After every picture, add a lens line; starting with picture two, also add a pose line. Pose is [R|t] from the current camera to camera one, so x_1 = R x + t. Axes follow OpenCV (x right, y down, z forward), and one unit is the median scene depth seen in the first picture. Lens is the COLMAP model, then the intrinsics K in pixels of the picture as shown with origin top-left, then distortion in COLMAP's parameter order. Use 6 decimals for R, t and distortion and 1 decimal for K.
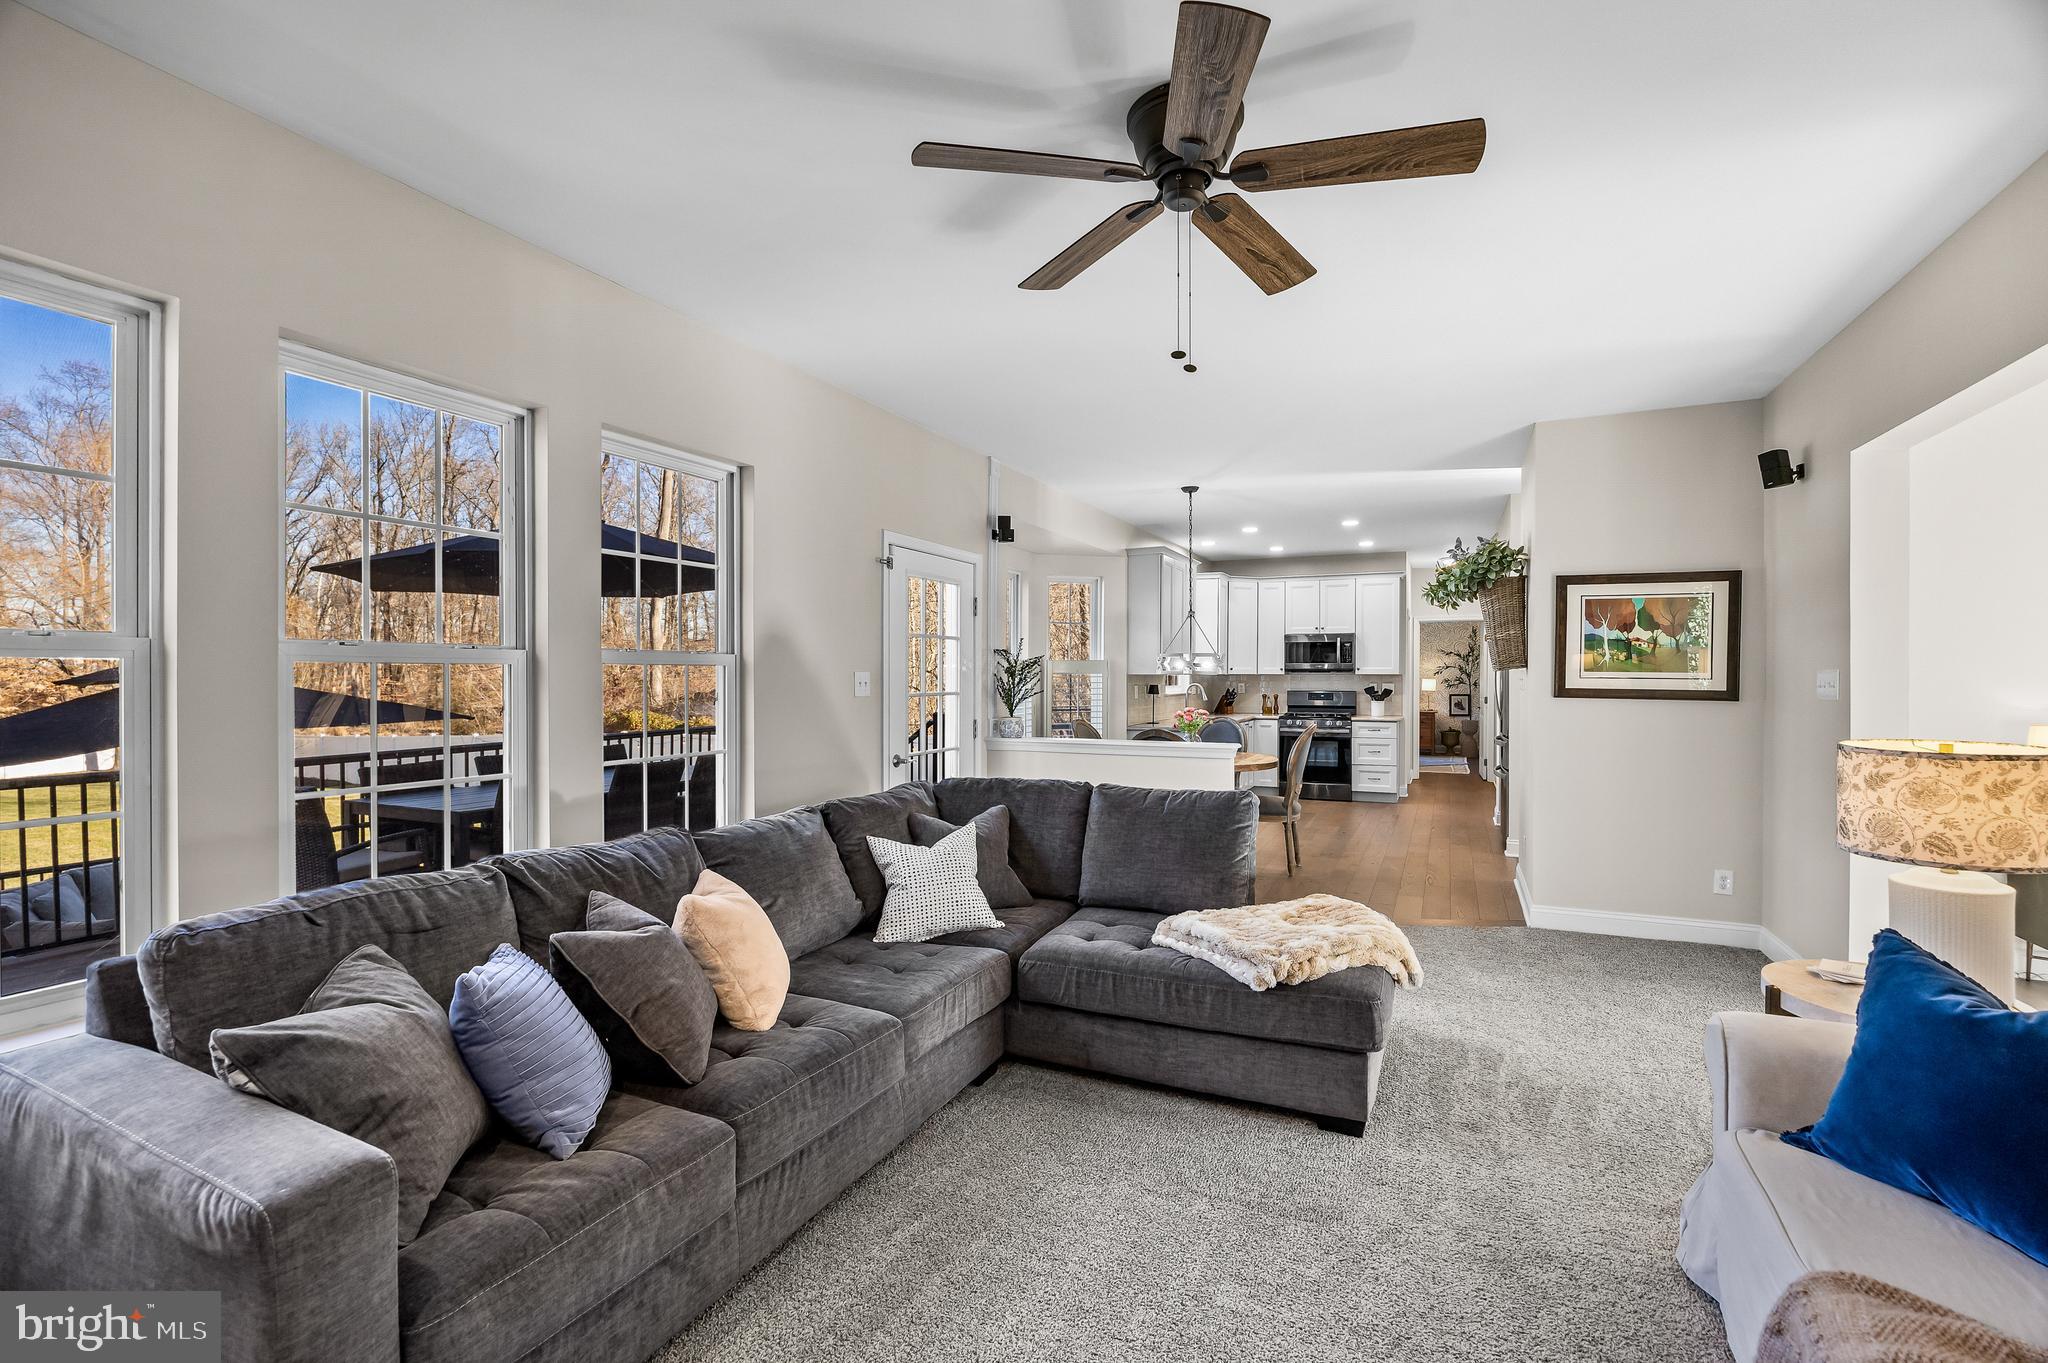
lens RADIAL K [[913.0, 0, 1024.0], [0, 913.0, 681.5], [0, 0, 1]] dist [-0.023755, -0.000048]
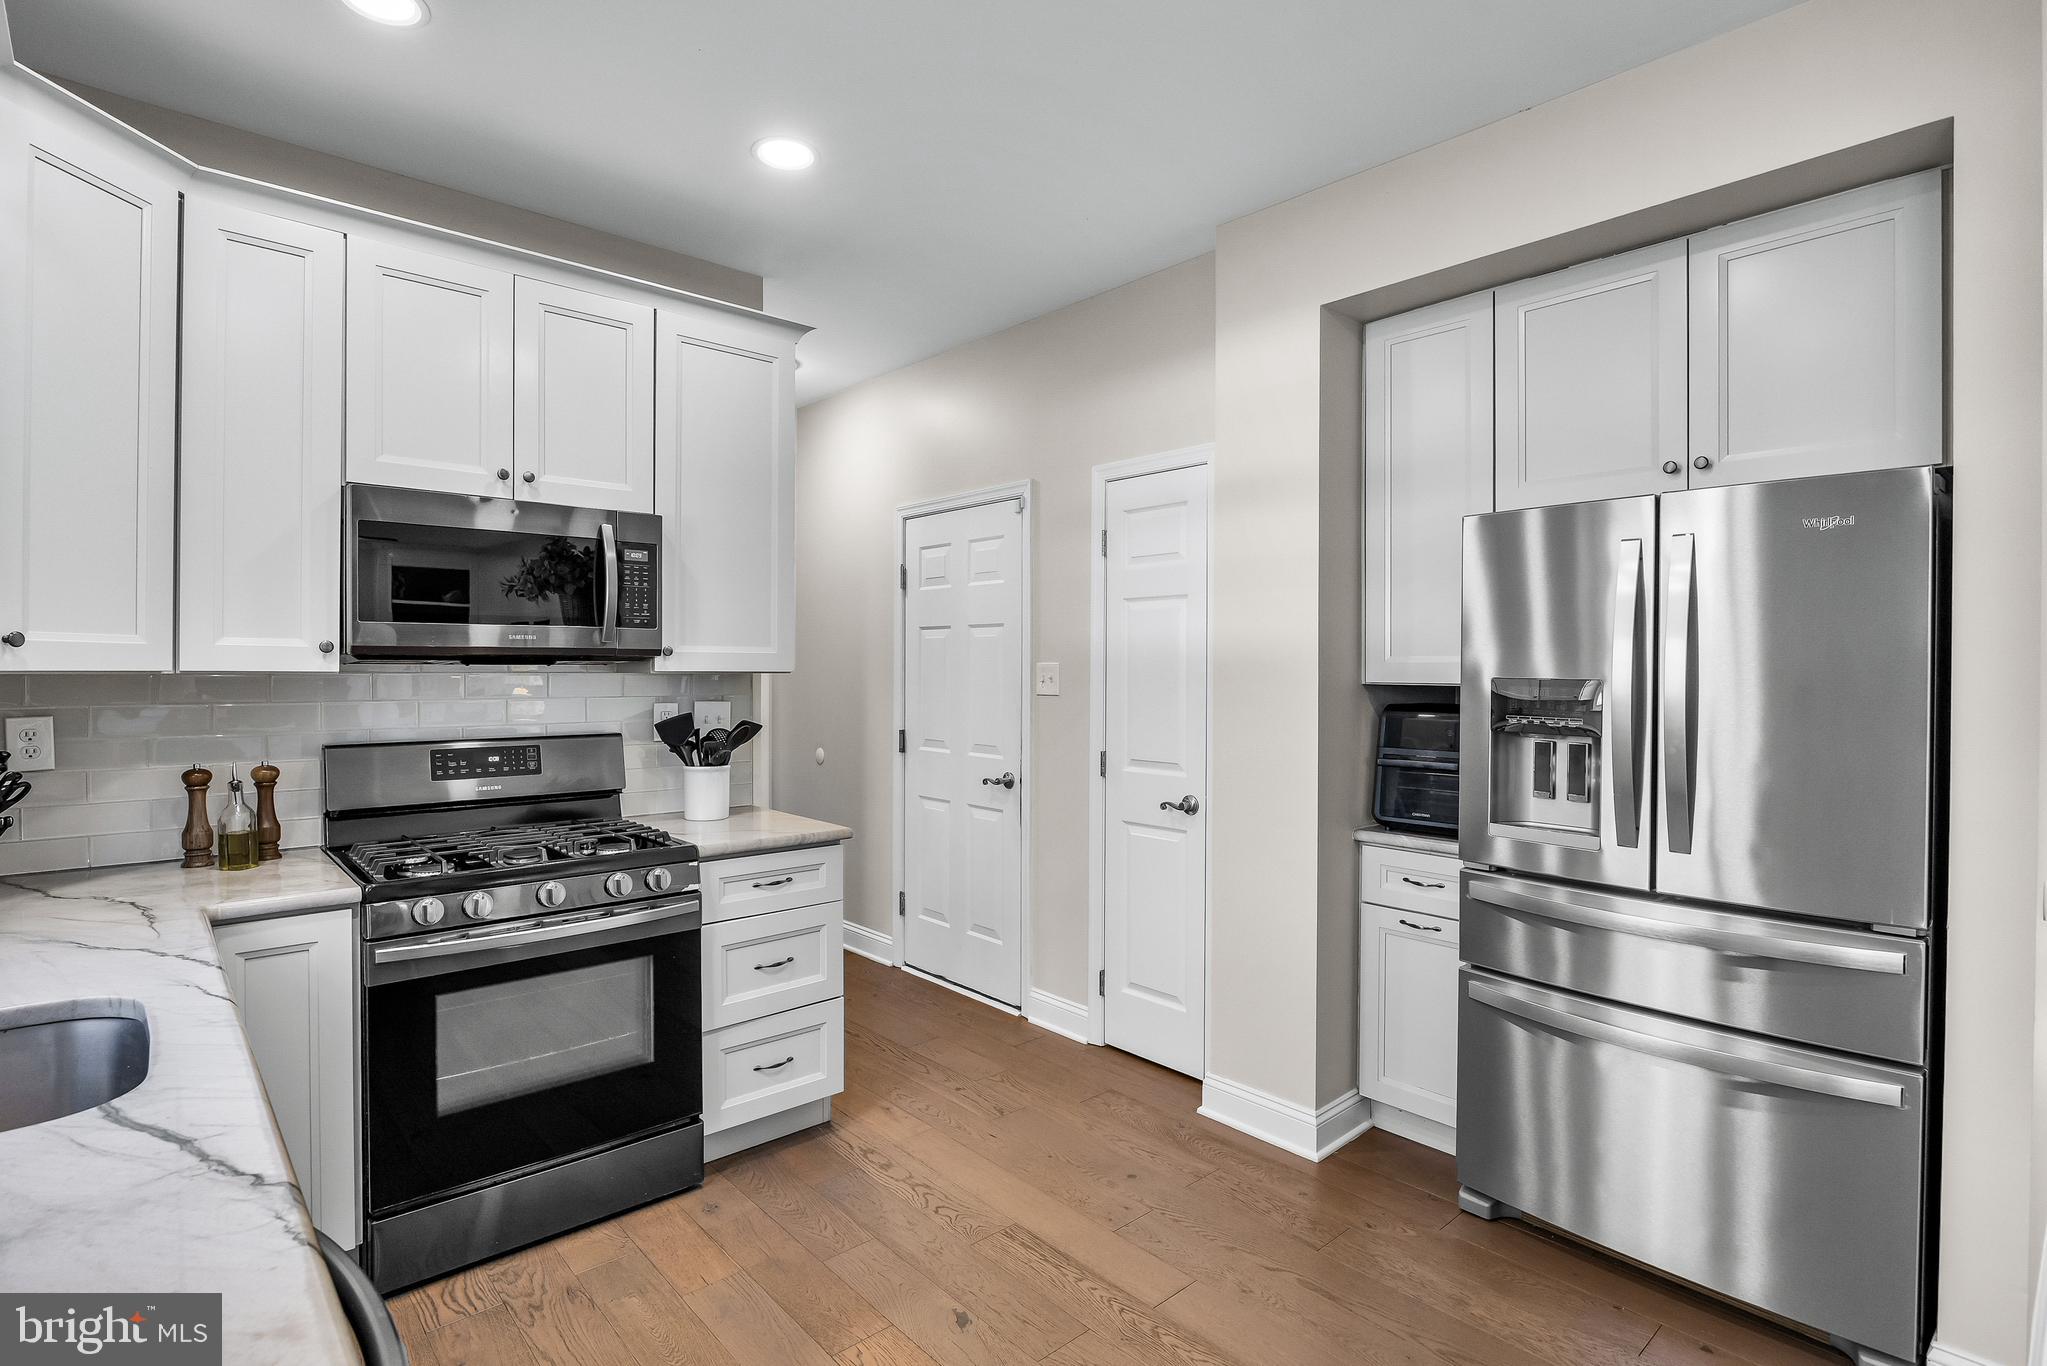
lens RADIAL K [[1014.0, 0, 1048.9], [0, 1014.0, 675.4], [0, 0, 1]] dist [-0.005982, -0.000458]
pose [[0.375797, -0.005391, 0.926686, 0.132276], [0.002317, 0.999985, 0.004878, -0.007890], [-0.926699, 0.000313, 0.375804, 0.767043]]
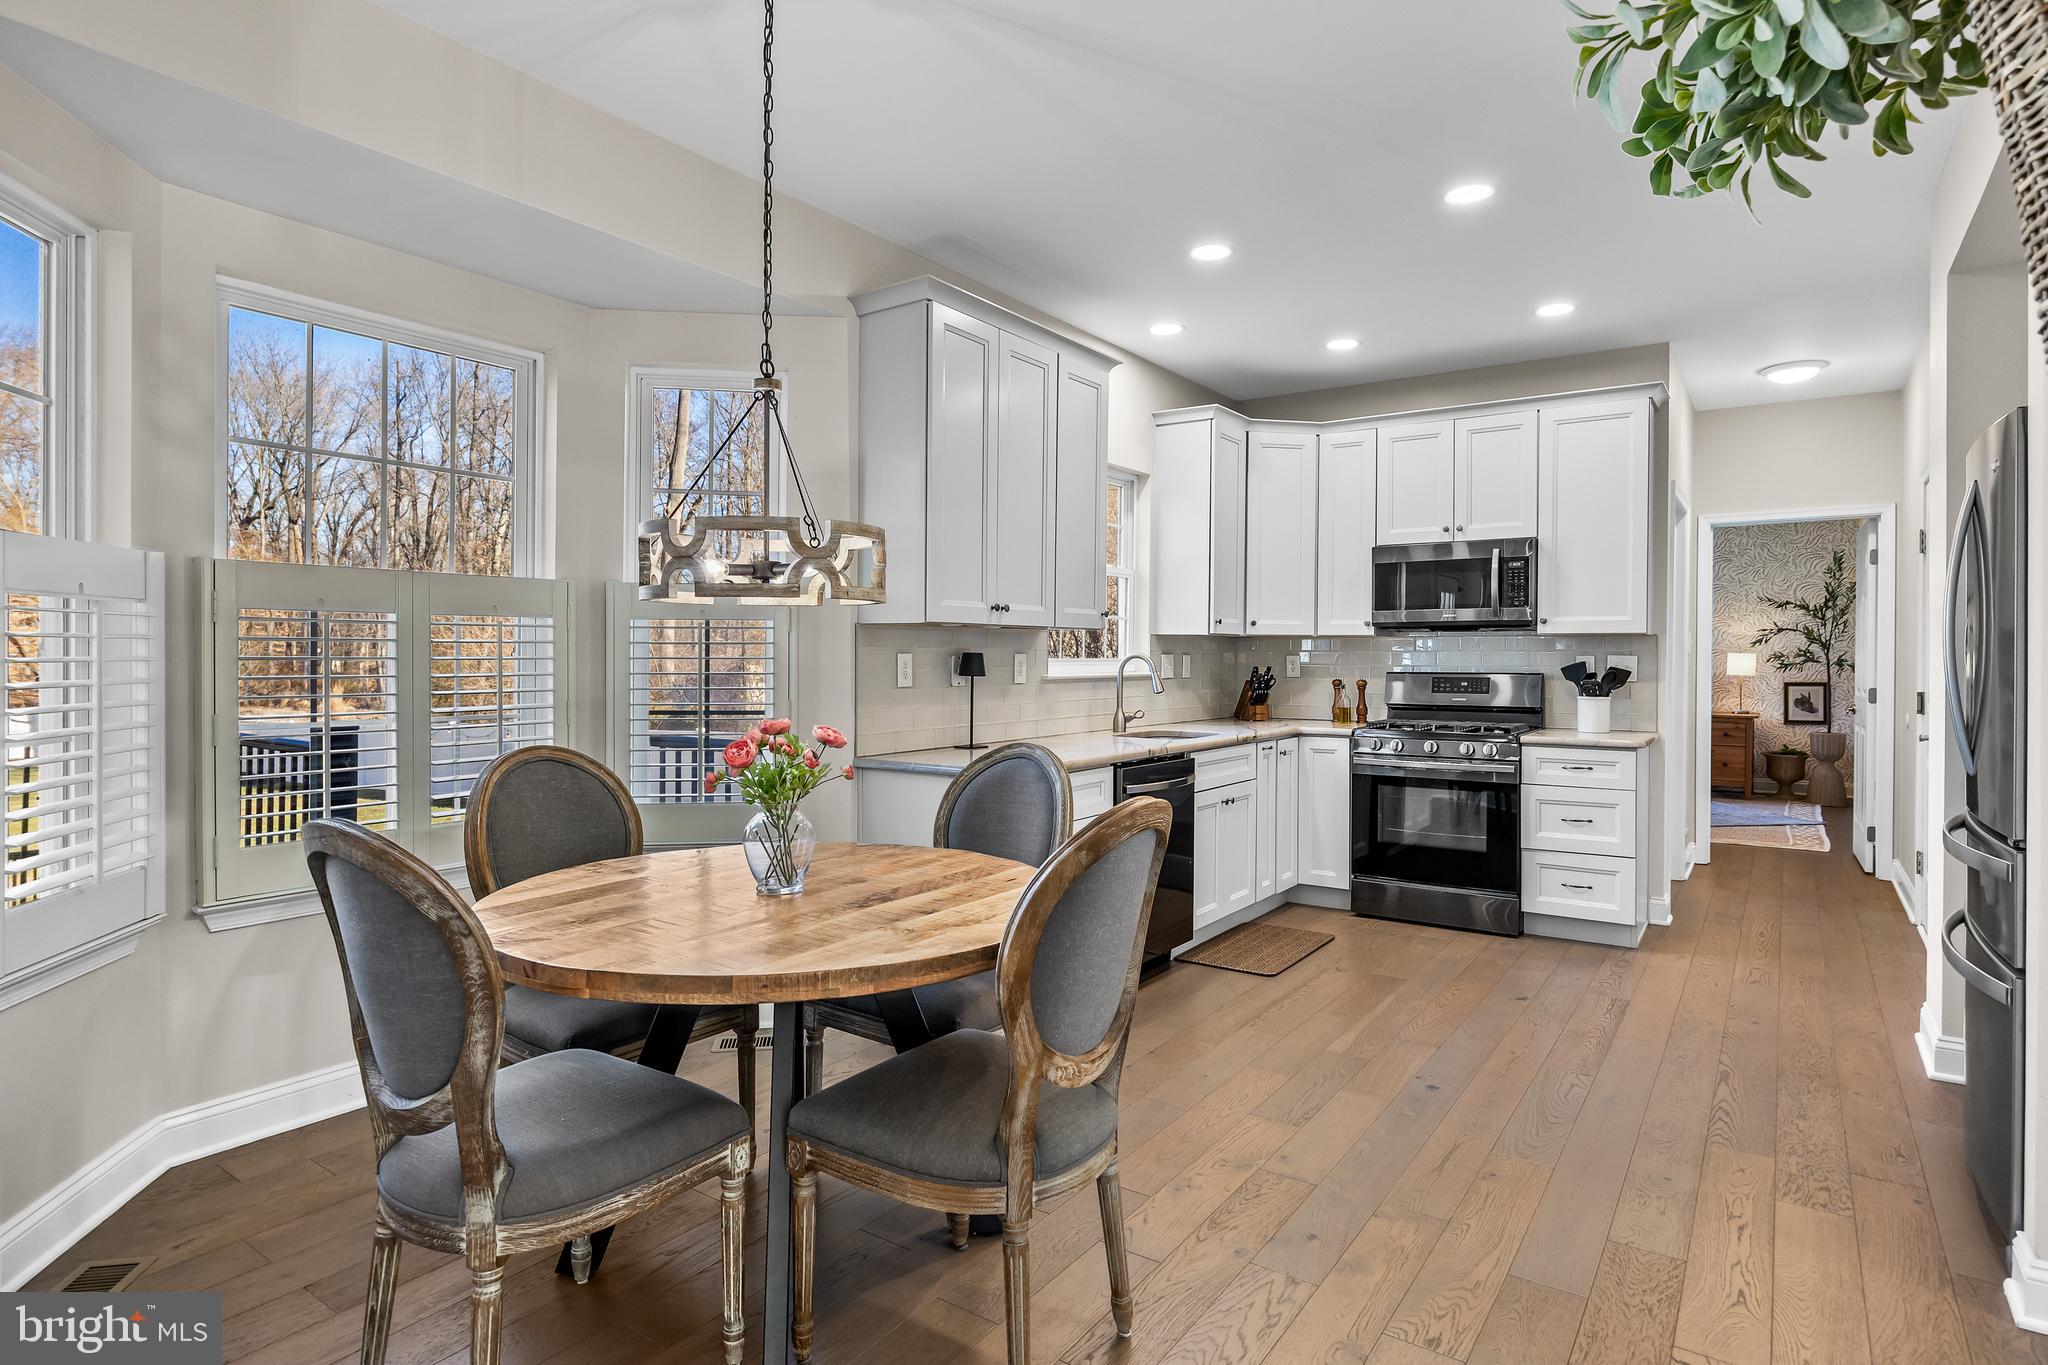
lens RADIAL K [[1110.2, 0, 1013.9], [0, 1110.2, 665.0], [0, 0, 1]] dist [-0.013304, -0.000502]
pose [[0.984864, 0.003288, -0.173298, 0.207645], [-0.003027, 0.999994, 0.001773, 0.006324], [0.173303, -0.001221, 0.984868, 0.436757]]
